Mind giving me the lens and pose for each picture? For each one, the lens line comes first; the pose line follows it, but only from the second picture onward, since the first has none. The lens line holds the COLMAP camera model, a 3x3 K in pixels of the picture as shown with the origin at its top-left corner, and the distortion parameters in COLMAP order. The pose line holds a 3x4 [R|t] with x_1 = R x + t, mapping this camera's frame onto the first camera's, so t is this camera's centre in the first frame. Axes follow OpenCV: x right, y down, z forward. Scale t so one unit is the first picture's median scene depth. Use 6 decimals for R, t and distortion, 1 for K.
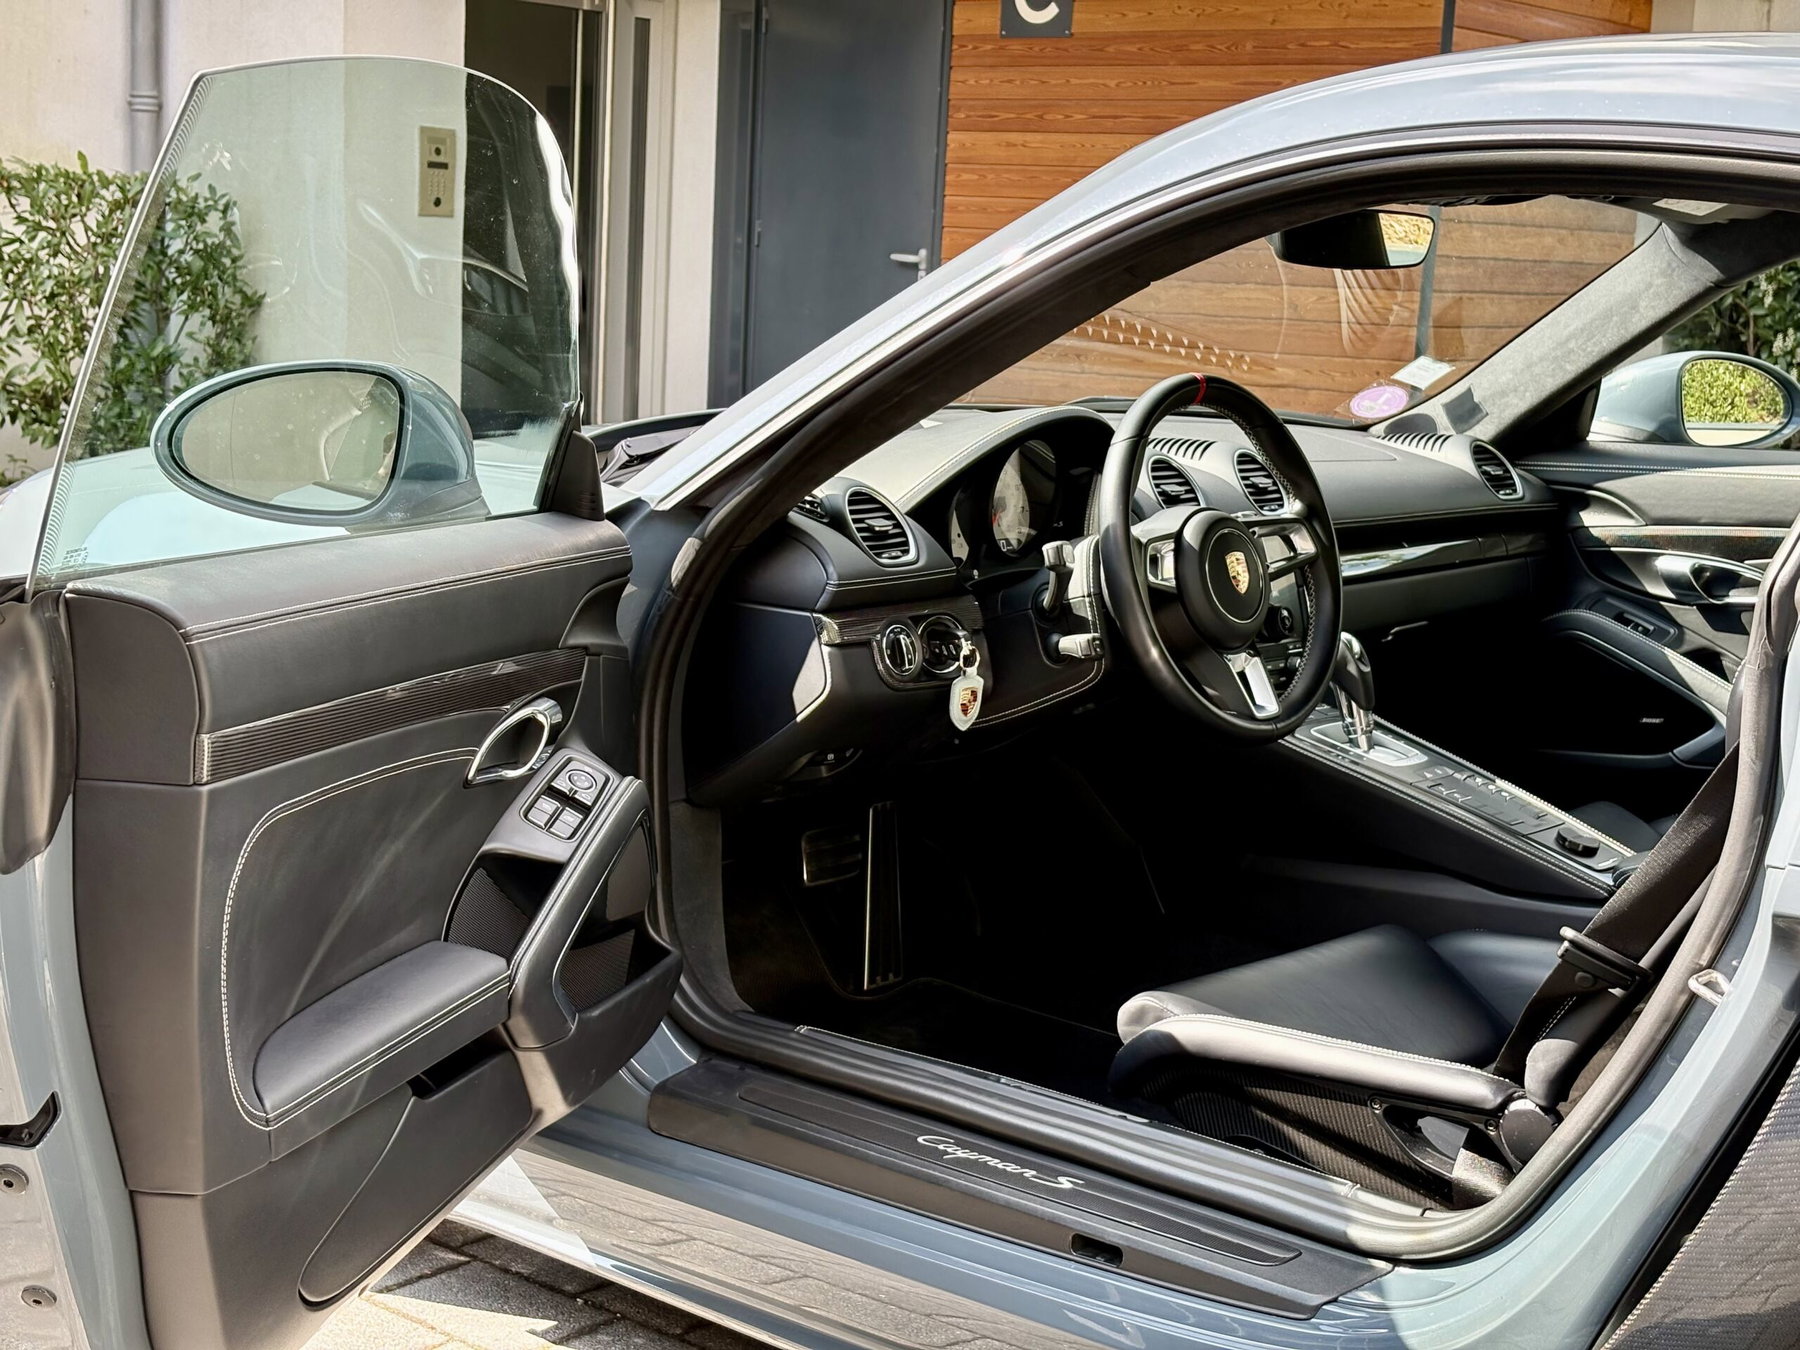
lens RADIAL K [[2701.4, 0, 861.9], [0, 2701.4, 684.3], [0, 0, 1]] dist [0.078768, 0.000000]
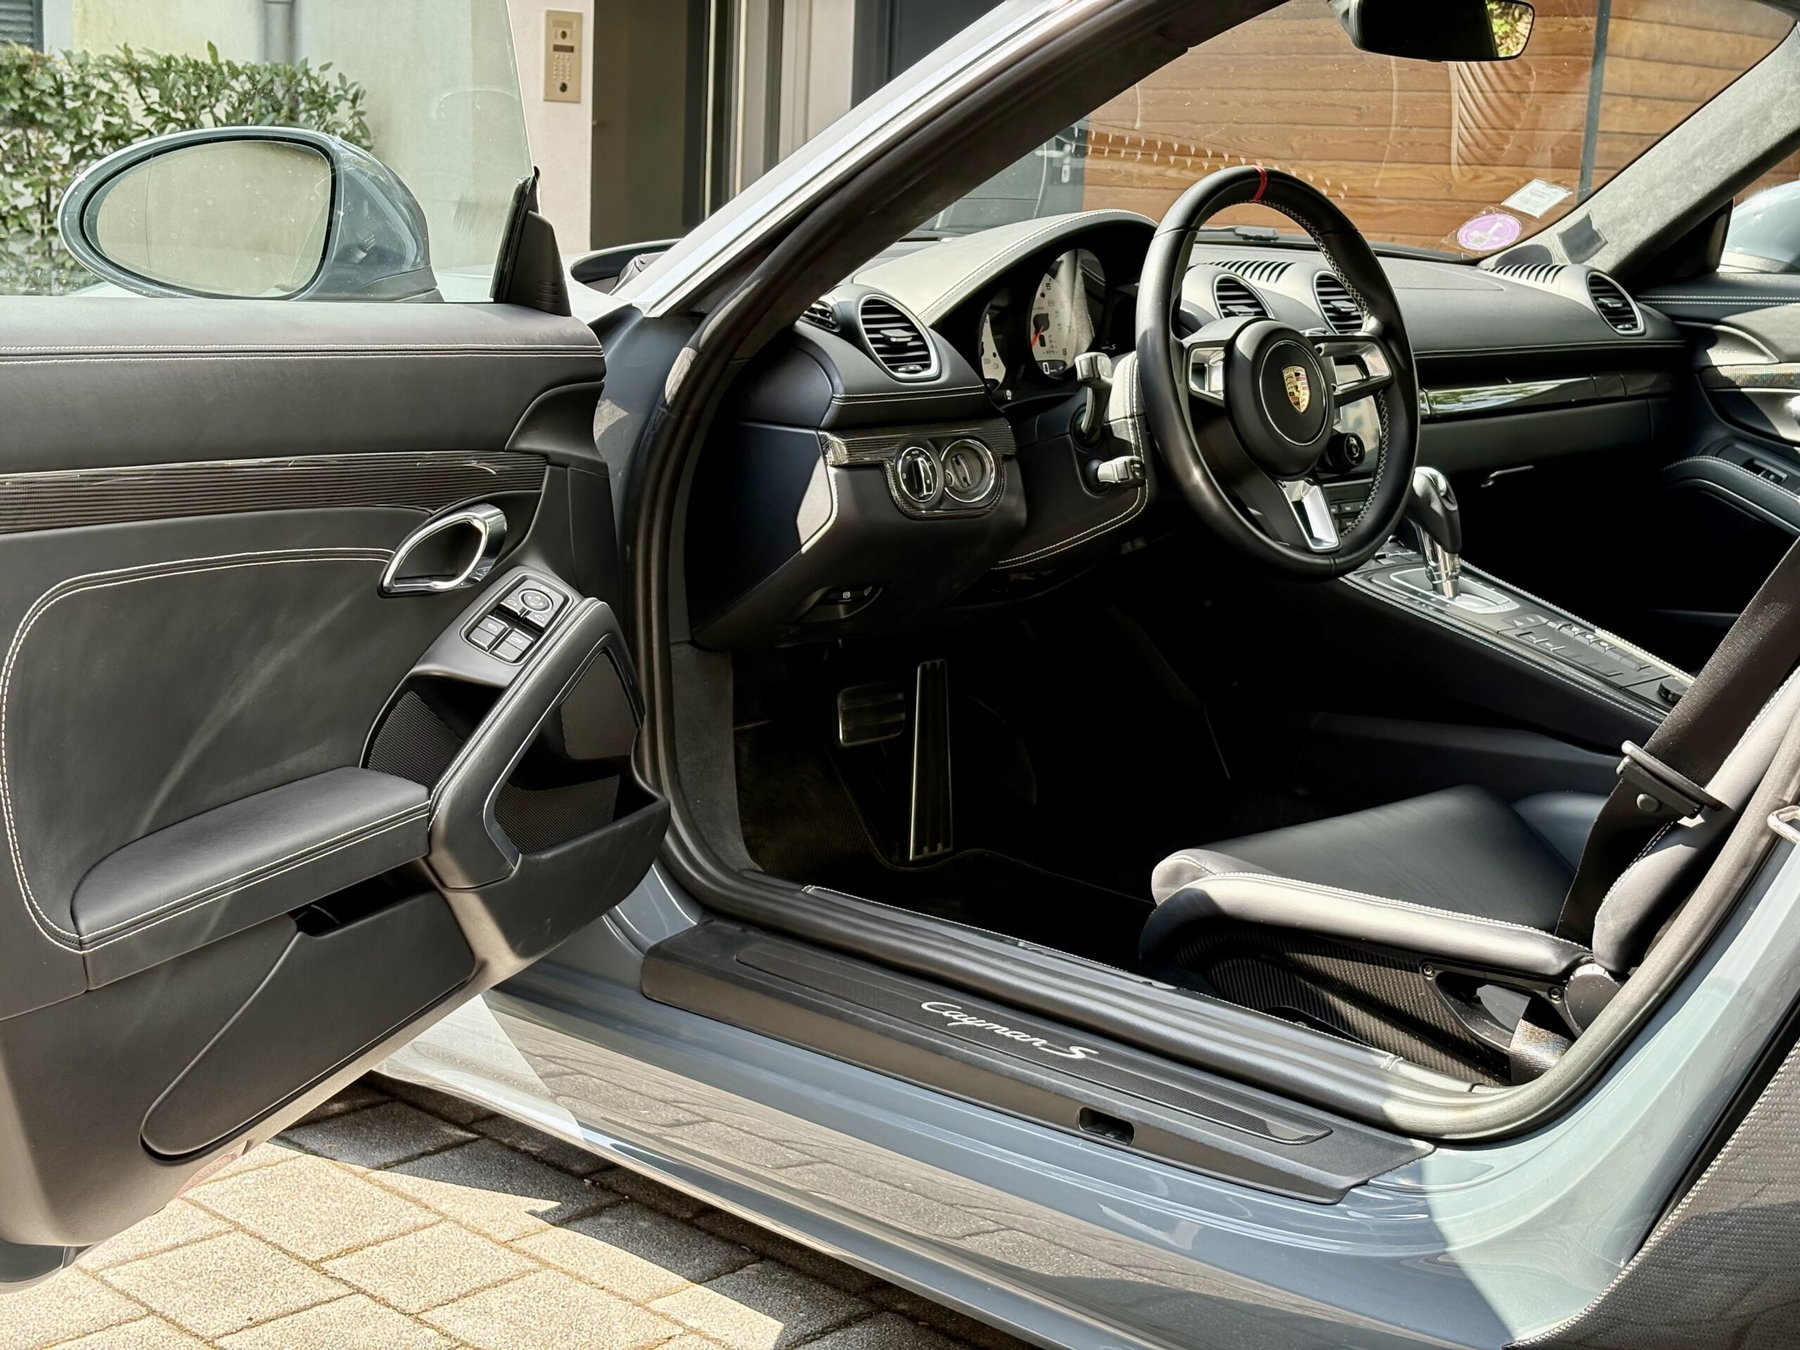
lens RADIAL K [[2701.4, 0, 863.1], [0, 2701.4, 678.5], [0, 0, 1]] dist [0.078768, 0.000000]
pose [[0.998079, 0.005589, -0.061704, 0.050636], [-0.003873, 0.999603, 0.027890, 0.030002], [0.061835, -0.027598, 0.997705, 0.087510]]
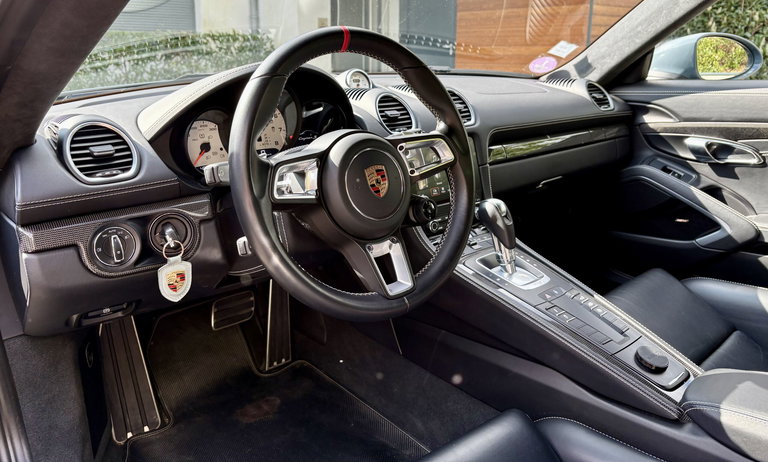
lens RADIAL K [[590.7, 0, 381.0], [0, 590.7, 178.9], [0, 0, 1]] dist [0.025504, 0.017125]
pose [[0.989912, -0.013900, -0.141000, 0.178436], [0.020674, 0.998695, 0.046690, -0.054740], [0.140167, -0.049134, 0.988908, 0.715091]]
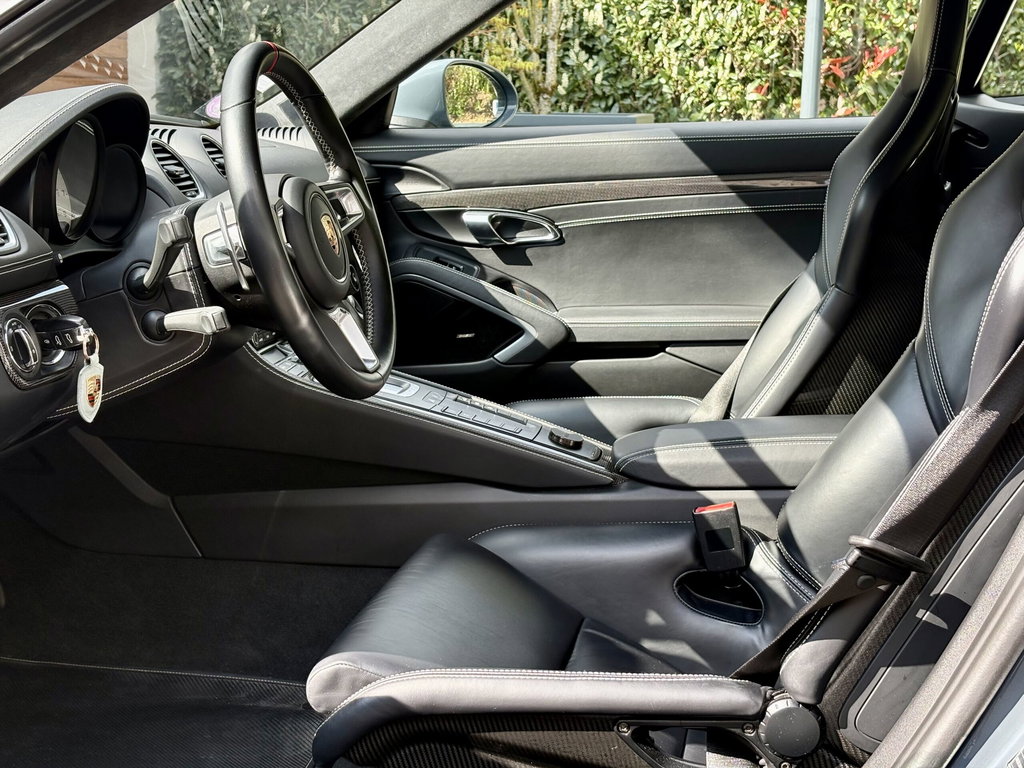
lens RADIAL K [[1536.8, 0, 486.7], [0, 1536.8, 400.3], [0, 0, 1]] dist [0.078768, 0.000000]
pose [[0.850357, -0.134020, 0.508854, -0.118049], [0.109484, 0.990922, 0.078024, -0.017298], [-0.514691, -0.010637, 0.857310, 0.455245]]
